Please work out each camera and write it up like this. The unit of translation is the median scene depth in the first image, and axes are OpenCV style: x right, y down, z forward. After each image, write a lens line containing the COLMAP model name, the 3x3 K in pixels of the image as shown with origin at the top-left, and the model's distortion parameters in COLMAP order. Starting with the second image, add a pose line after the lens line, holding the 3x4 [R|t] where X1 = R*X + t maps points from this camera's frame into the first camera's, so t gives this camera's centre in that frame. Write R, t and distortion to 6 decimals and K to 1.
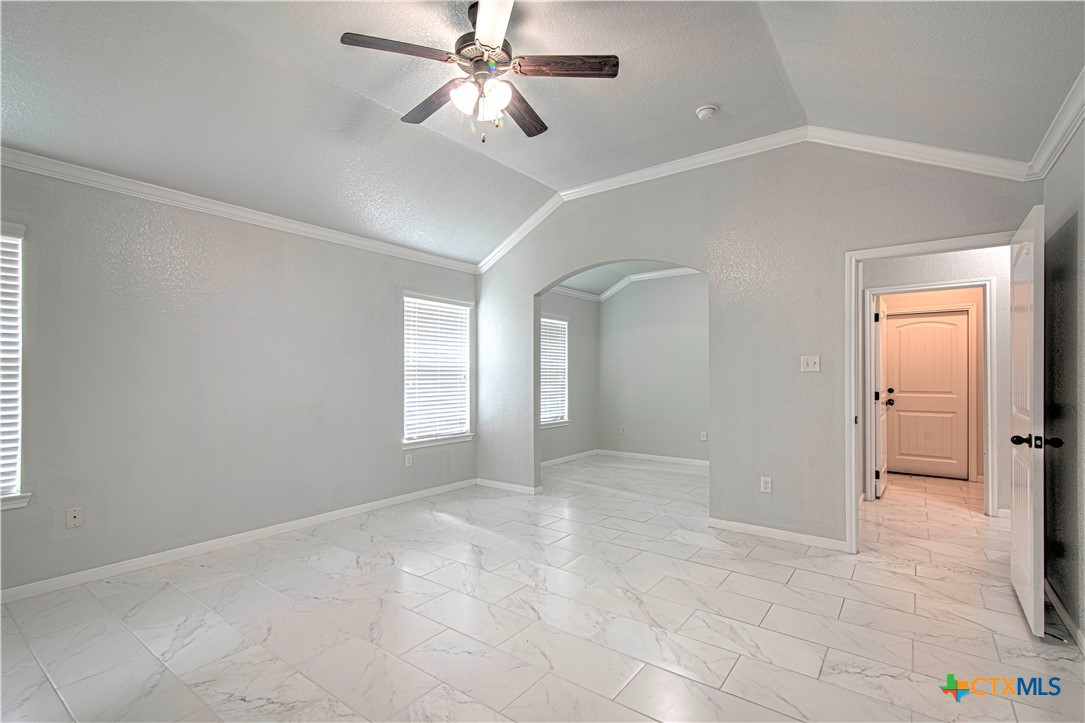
lens RADIAL K [[490.3, 0, 544.0], [0, 490.3, 366.9], [0, 0, 1]] dist [0.012487, 0.000955]
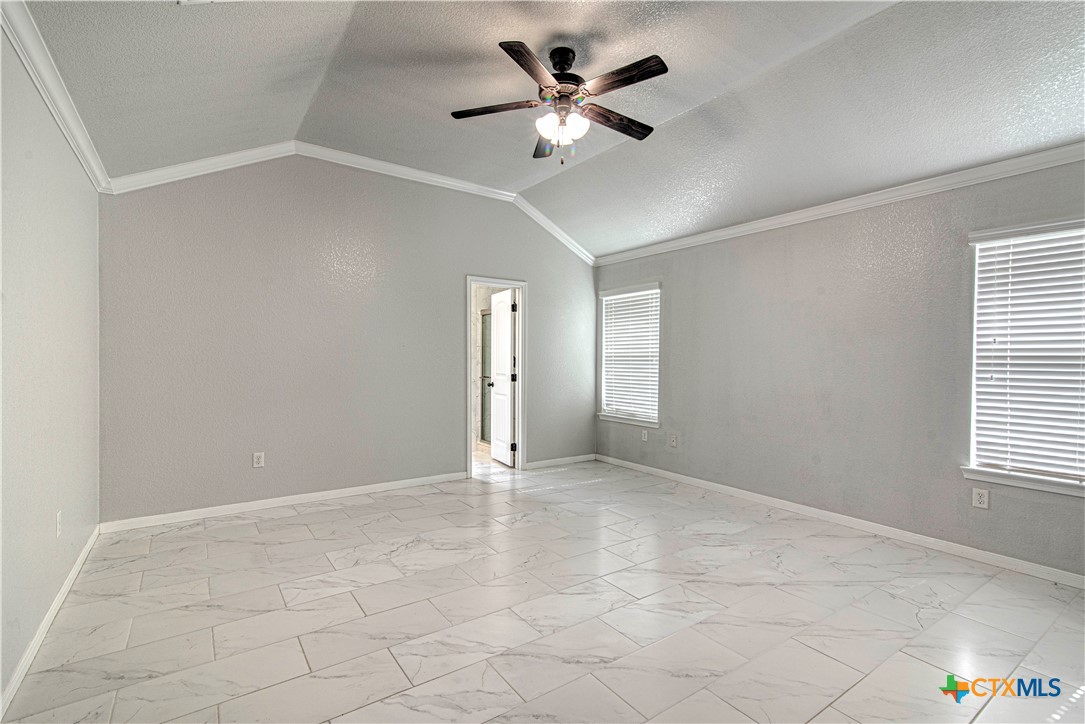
lens RADIAL K [[490.3, 0, 543.6], [0, 490.3, 361.5], [0, 0, 1]] dist [0.012487, 0.000955]
pose [[-0.290437, 0.006097, -0.956875, 0.633135], [0.001285, 0.999981, 0.005982, 0.010267], [0.956893, 0.000508, -0.290440, 0.808316]]
